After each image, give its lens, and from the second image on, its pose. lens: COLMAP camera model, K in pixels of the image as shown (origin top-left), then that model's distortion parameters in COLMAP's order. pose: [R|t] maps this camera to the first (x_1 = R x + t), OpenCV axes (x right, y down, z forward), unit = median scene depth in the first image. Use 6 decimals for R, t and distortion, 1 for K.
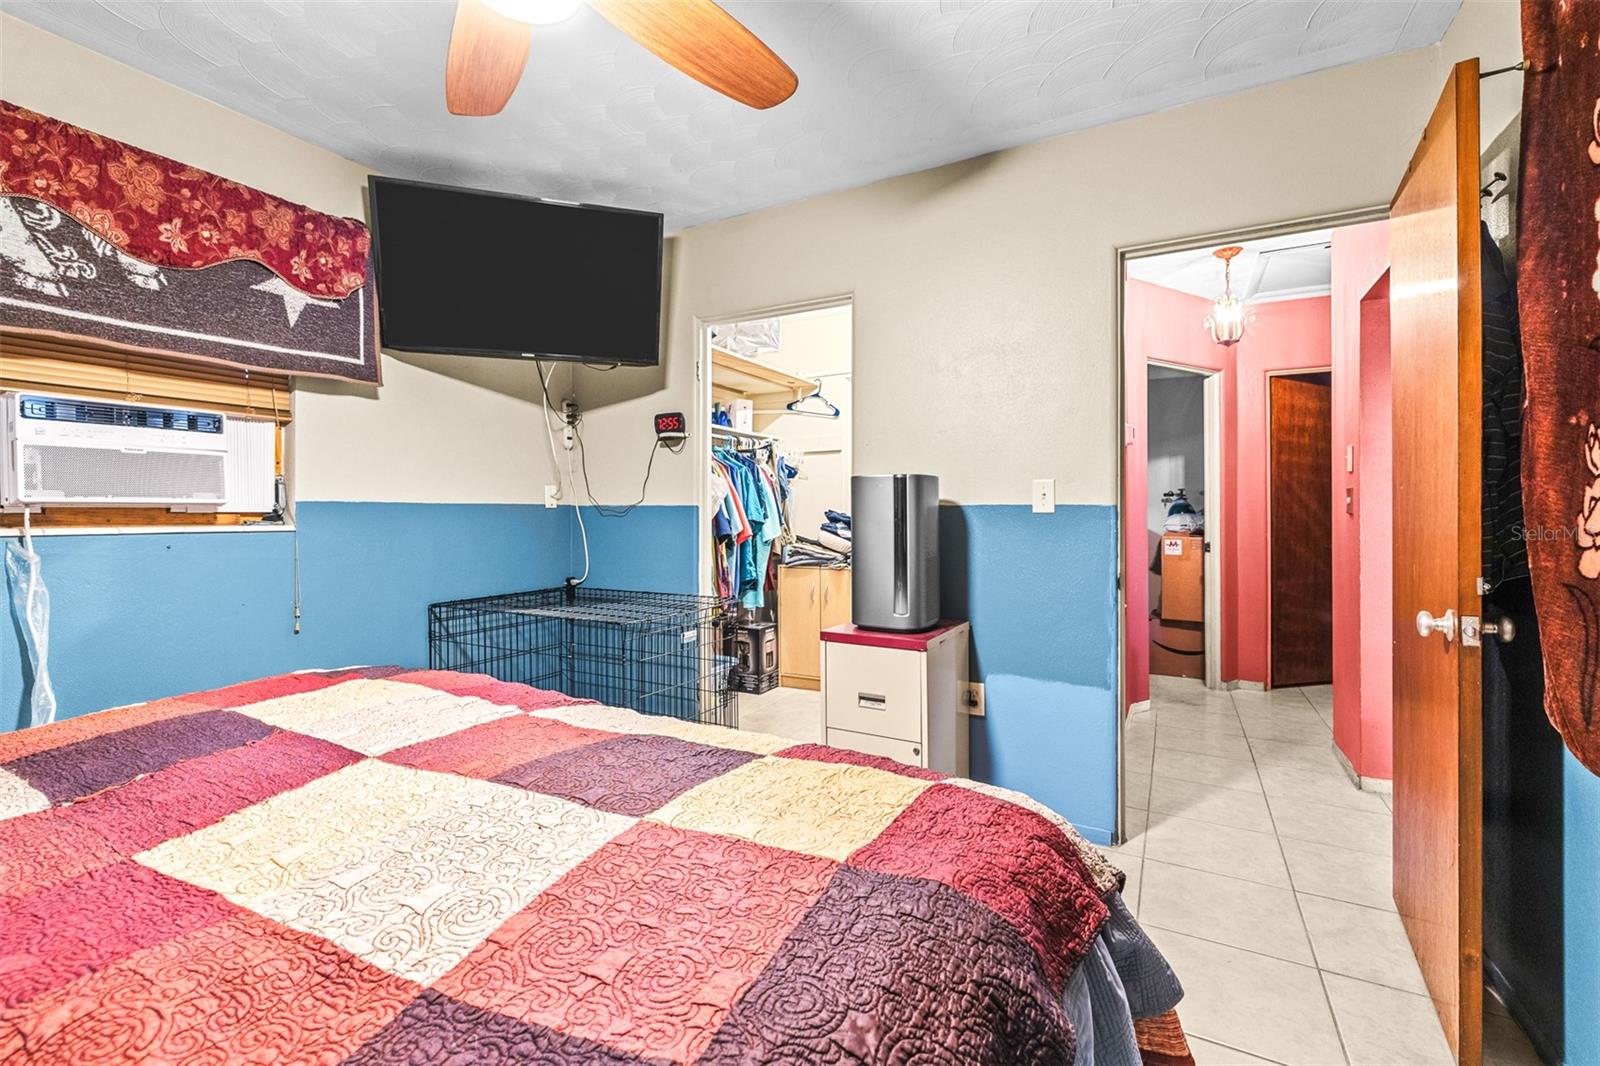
lens RADIAL K [[686.3, 0, 799.7], [0, 686.3, 522.5], [0, 0, 1]] dist [-0.009762, 0.002077]
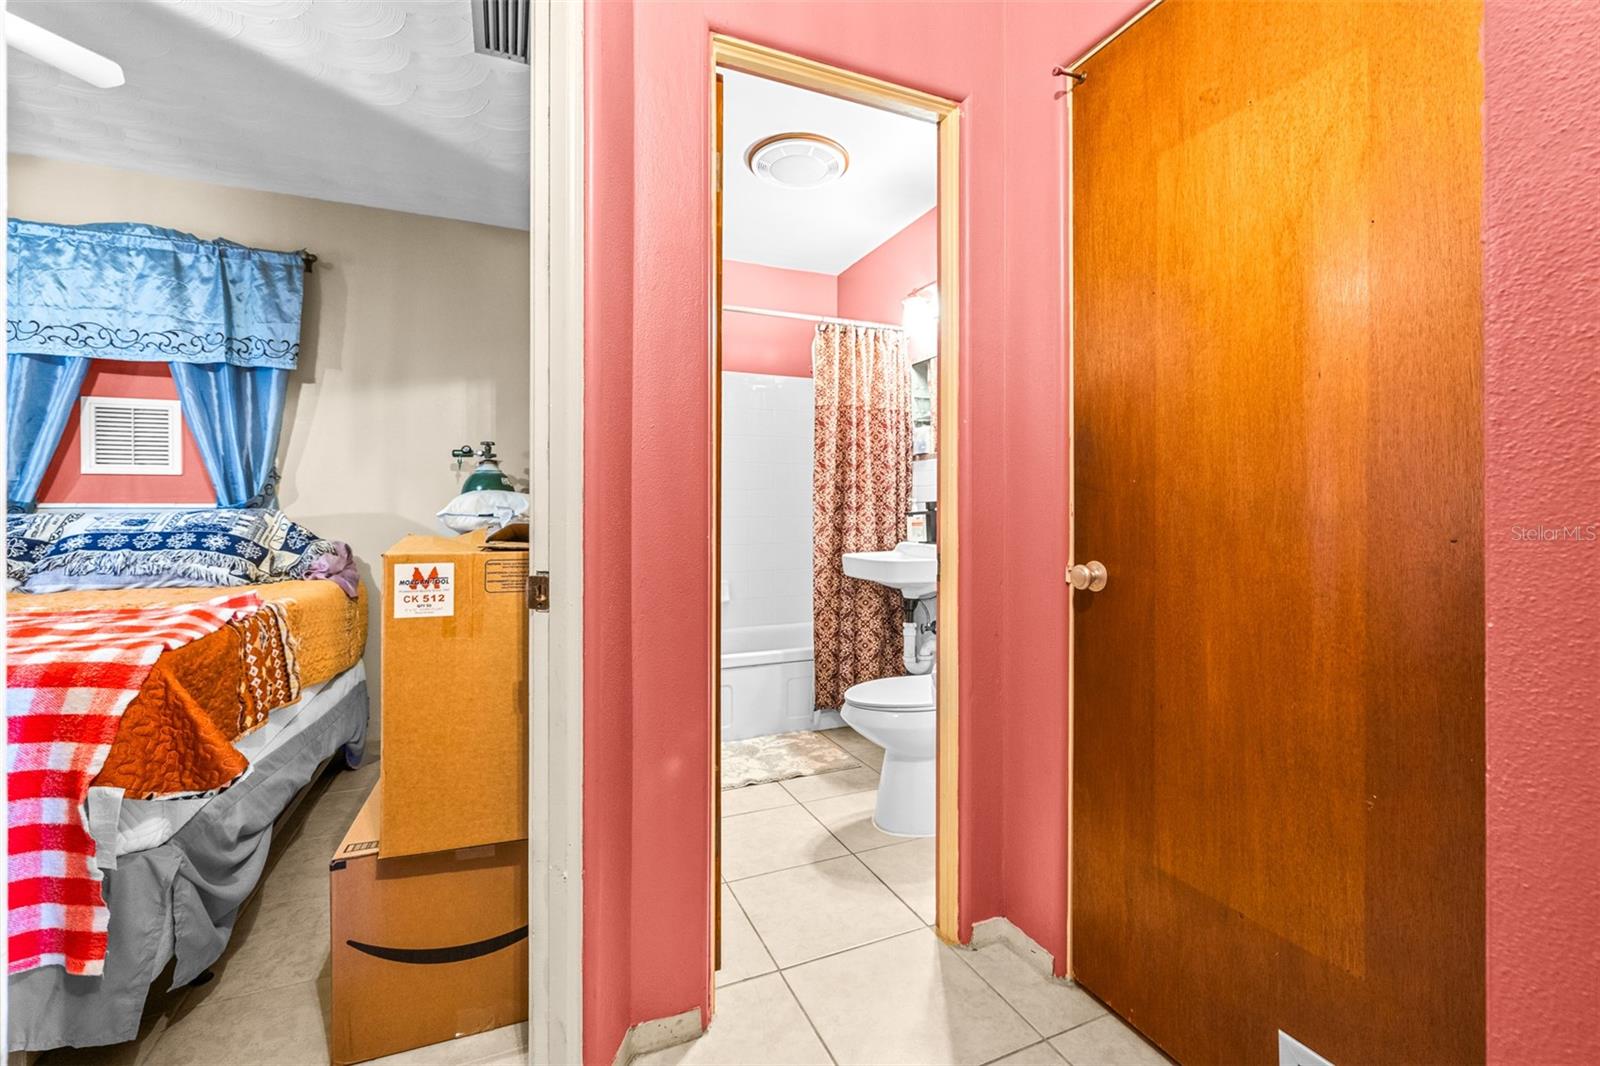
lens RADIAL K [[686.3, 0, 798.0], [0, 686.3, 515.6], [0, 0, 1]] dist [-0.009762, 0.002077]
pose [[0.615750, 0.013554, 0.787825, 0.424024], [-0.012610, 0.999894, -0.007346, 0.006139], [-0.787841, -0.005412, 0.615855, 0.717317]]
